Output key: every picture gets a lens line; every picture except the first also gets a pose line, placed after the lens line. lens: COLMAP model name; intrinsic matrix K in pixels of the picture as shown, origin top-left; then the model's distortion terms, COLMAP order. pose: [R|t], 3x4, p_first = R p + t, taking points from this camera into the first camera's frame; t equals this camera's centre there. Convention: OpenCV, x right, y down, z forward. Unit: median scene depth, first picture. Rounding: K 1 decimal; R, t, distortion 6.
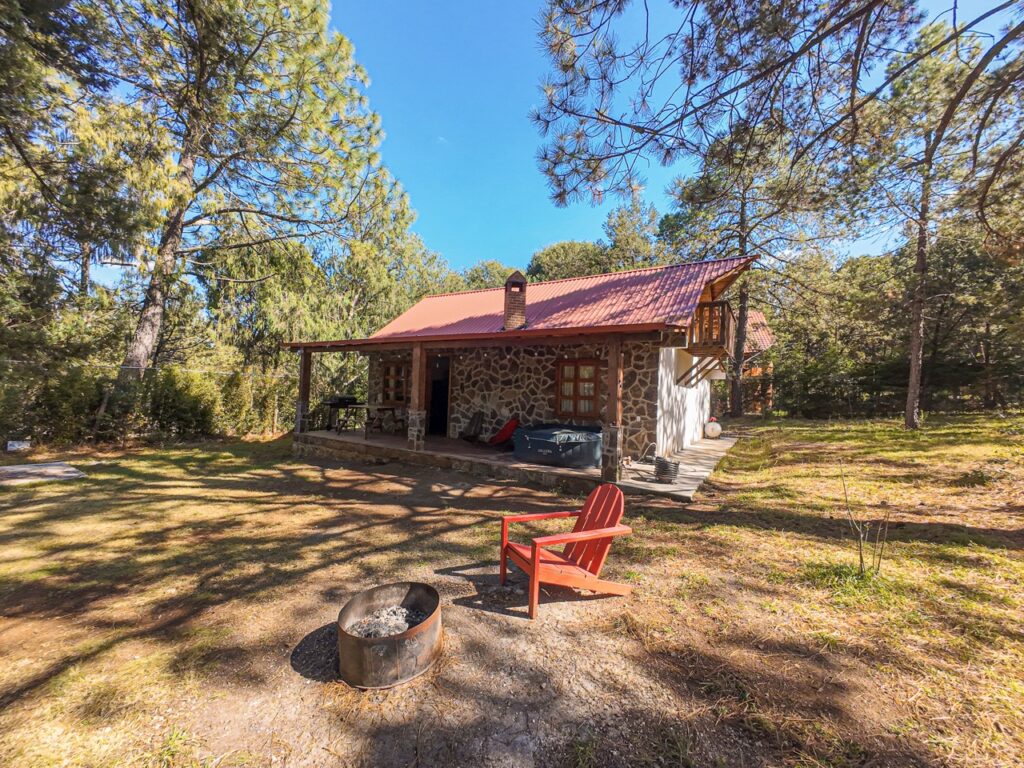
lens RADIAL K [[398.1, 0, 512.0], [0, 398.1, 384.0], [0, 0, 1]] dist [0.000479, 0.000348]
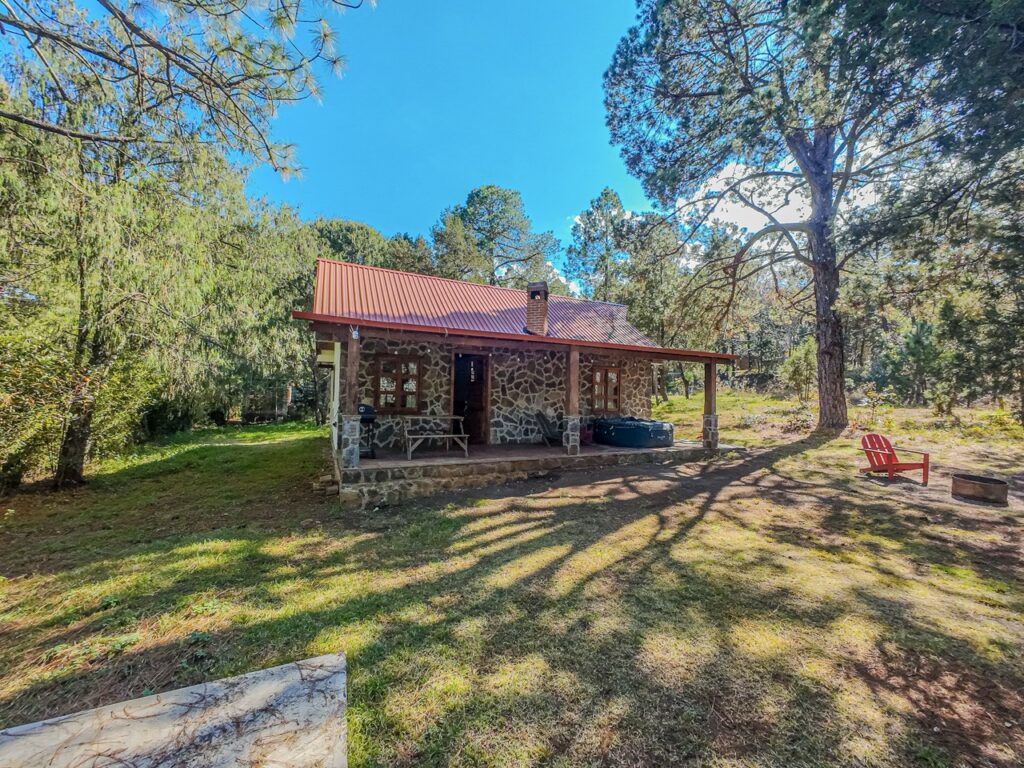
lens RADIAL K [[393.0, 0, 512.0], [0, 393.0, 384.0], [0, 0, 1]] dist [0.000259, 0.000014]
pose [[0.540471, -0.001601, 0.841361, -1.657202], [-0.016719, 0.999780, 0.012643, -0.030417], [-0.841197, -0.020900, 0.540325, 0.873167]]
